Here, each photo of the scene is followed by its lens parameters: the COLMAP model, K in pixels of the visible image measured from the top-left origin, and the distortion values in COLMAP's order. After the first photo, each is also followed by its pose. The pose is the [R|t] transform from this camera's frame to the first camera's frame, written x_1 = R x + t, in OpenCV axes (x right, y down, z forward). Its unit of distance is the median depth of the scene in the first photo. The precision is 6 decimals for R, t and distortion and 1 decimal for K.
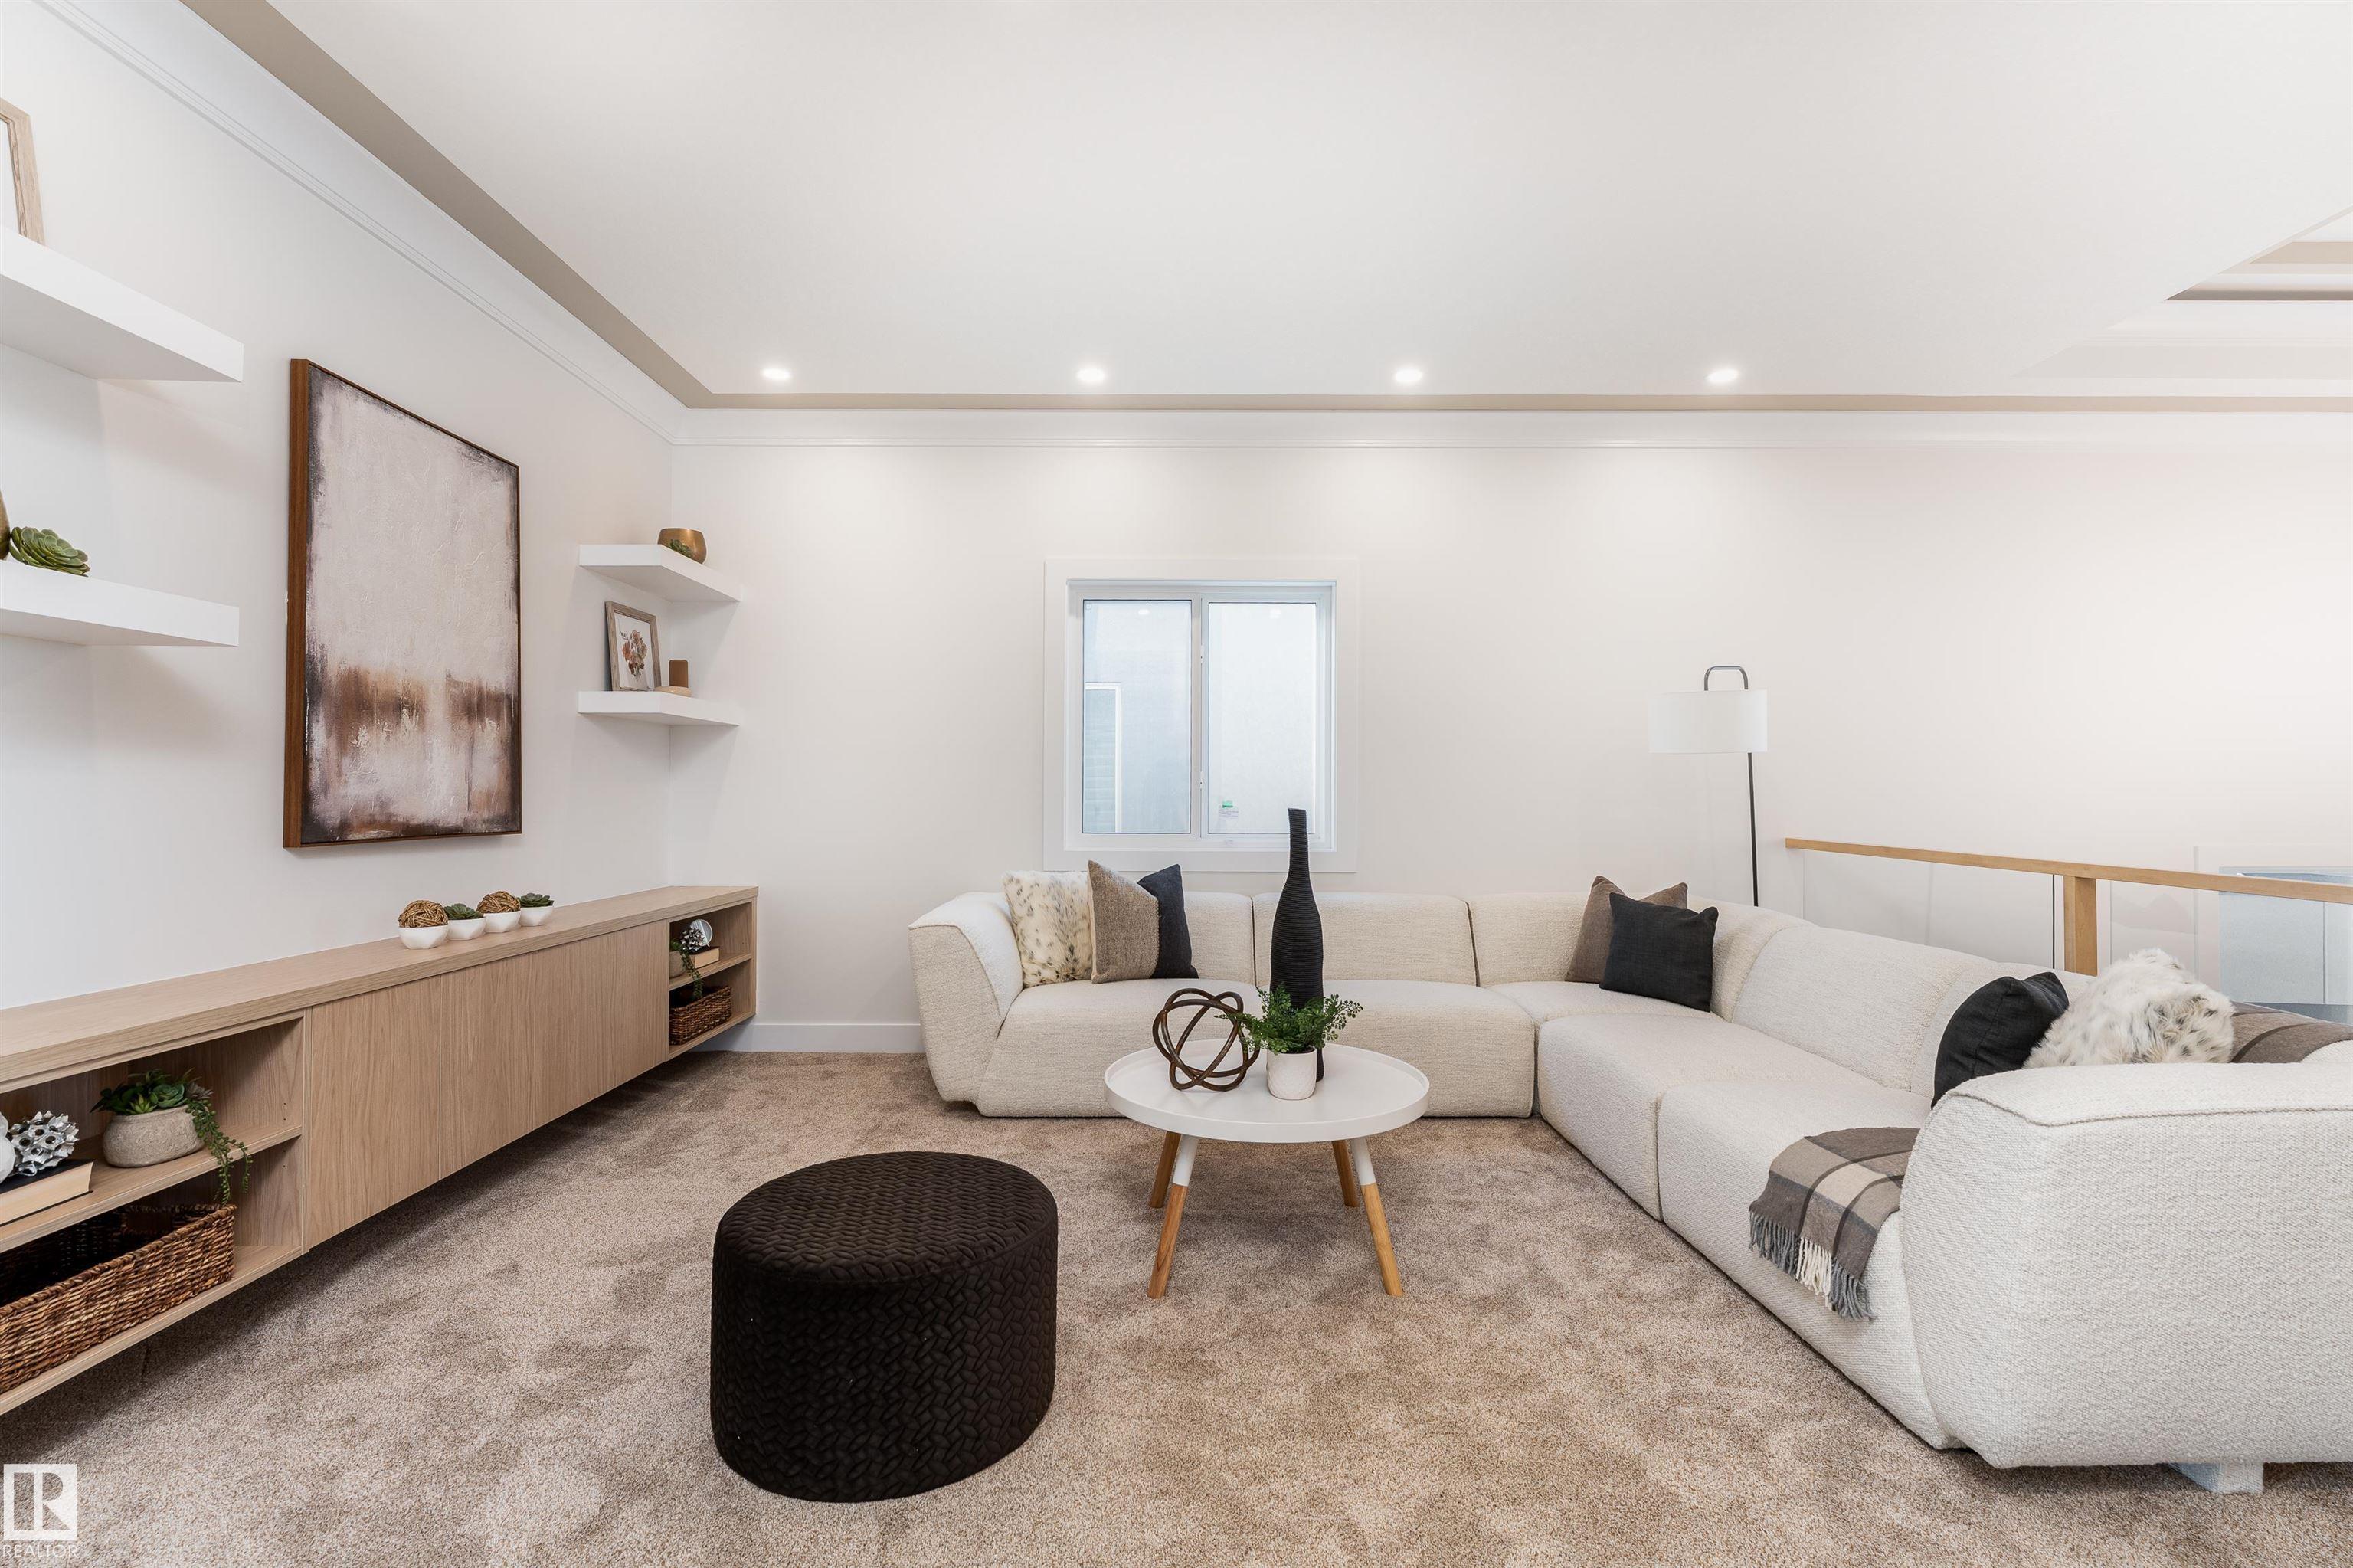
lens RADIAL K [[1095.0, 0, 1175.0], [0, 1095.0, 782.9], [0, 0, 1]] dist [-0.000816, -0.000370]
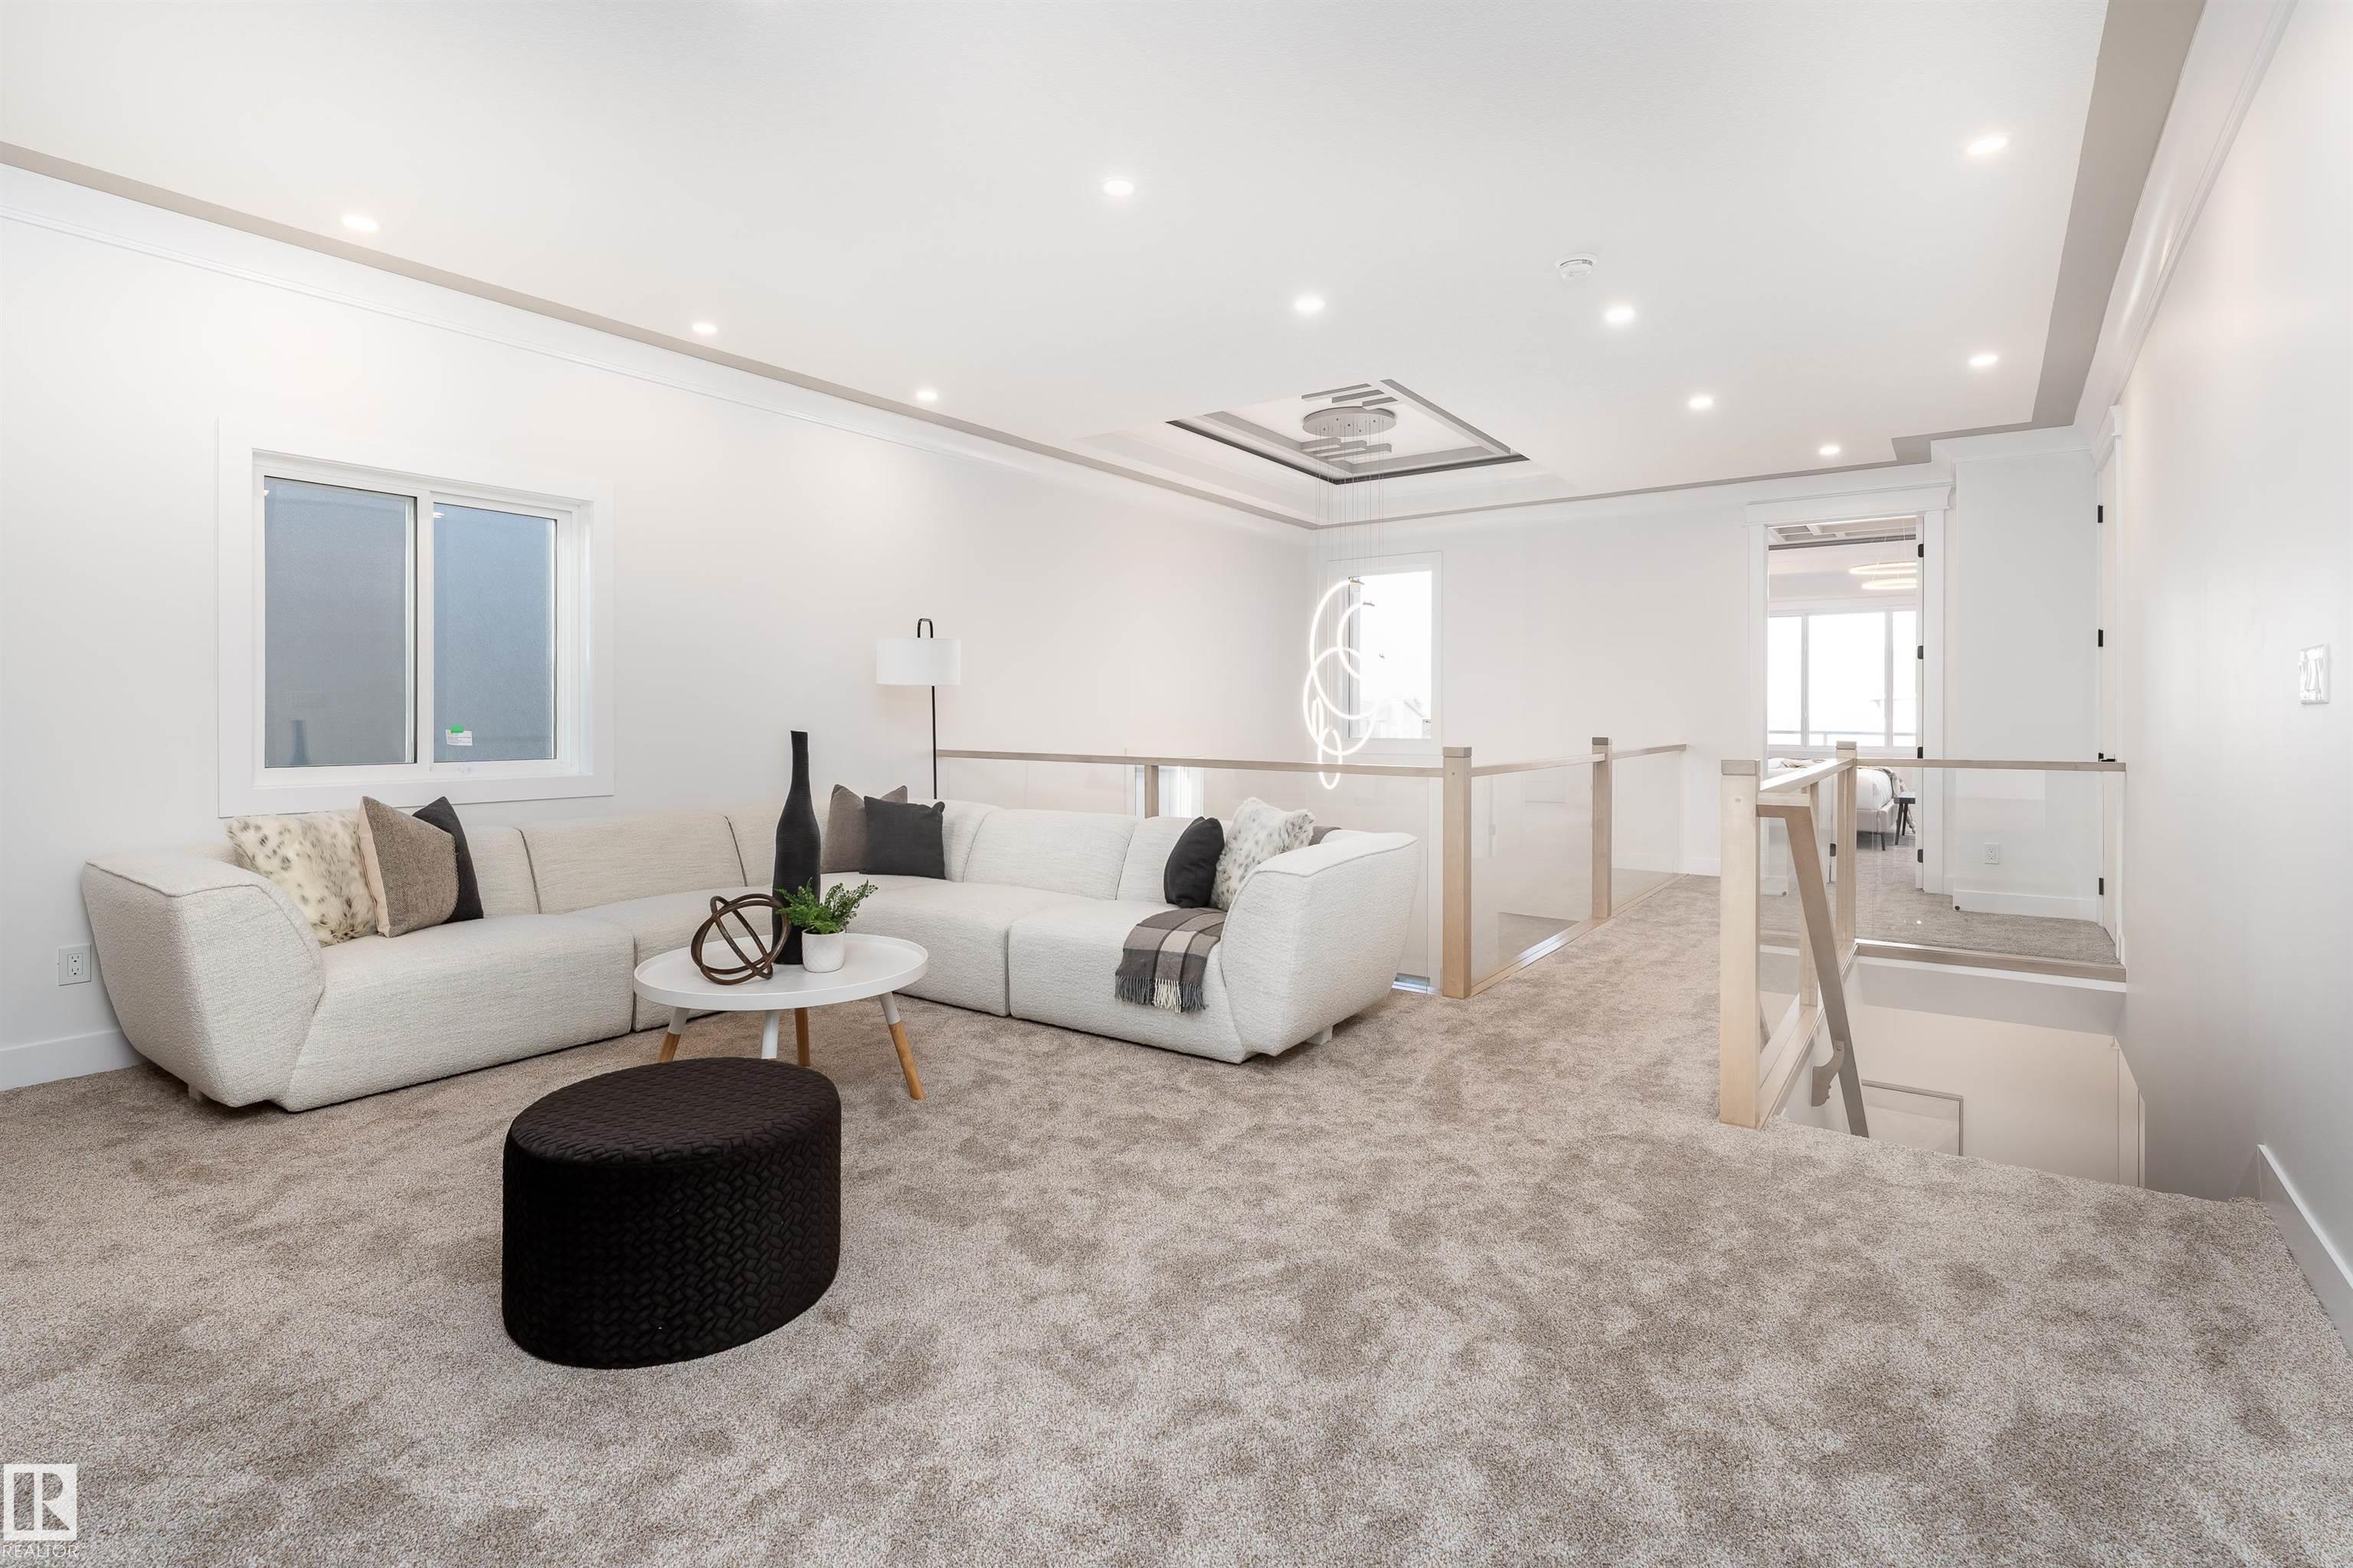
lens RADIAL K [[1095.0, 0, 1161.3], [0, 1095.0, 715.7], [0, 0, 1]] dist [-0.000816, -0.000370]
pose [[0.599110, -0.002903, 0.800662, -0.700781], [-0.005883, 0.999950, 0.008028, -0.005263], [-0.800645, -0.009520, 0.599063, -0.015913]]
